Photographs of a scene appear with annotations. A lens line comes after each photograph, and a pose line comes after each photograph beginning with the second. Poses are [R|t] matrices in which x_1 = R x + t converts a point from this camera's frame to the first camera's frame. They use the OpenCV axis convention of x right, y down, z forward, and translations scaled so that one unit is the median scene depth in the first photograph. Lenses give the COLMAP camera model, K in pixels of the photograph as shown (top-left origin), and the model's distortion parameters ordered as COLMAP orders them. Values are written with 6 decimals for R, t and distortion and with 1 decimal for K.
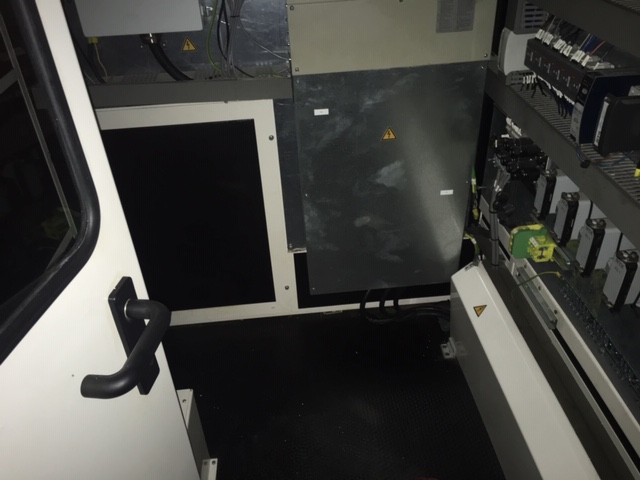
lens RADIAL K [[544.2, 0, 321.7], [0, 544.2, 237.2], [0, 0, 1]] dist [0.102348, -0.177236]
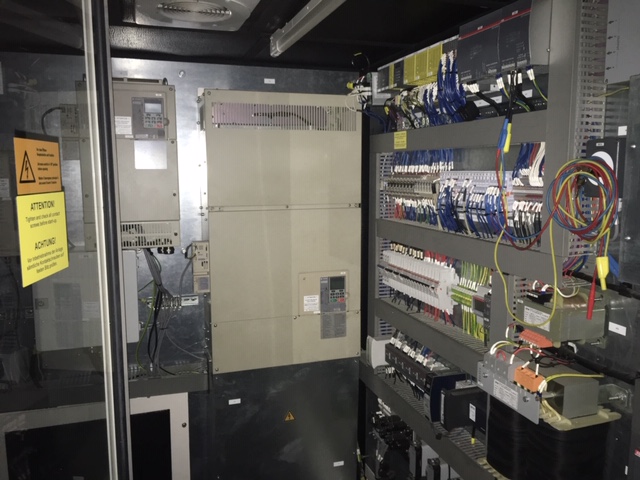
lens RADIAL K [[544.2, 0, 321.7], [0, 544.2, 237.2], [0, 0, 1]] dist [0.102348, -0.177236]
pose [[0.971073, 0.014232, 0.238357, -0.117859], [0.095947, 0.890834, -0.444082, 0.008014], [-0.218657, 0.454106, 0.863699, -0.289103]]
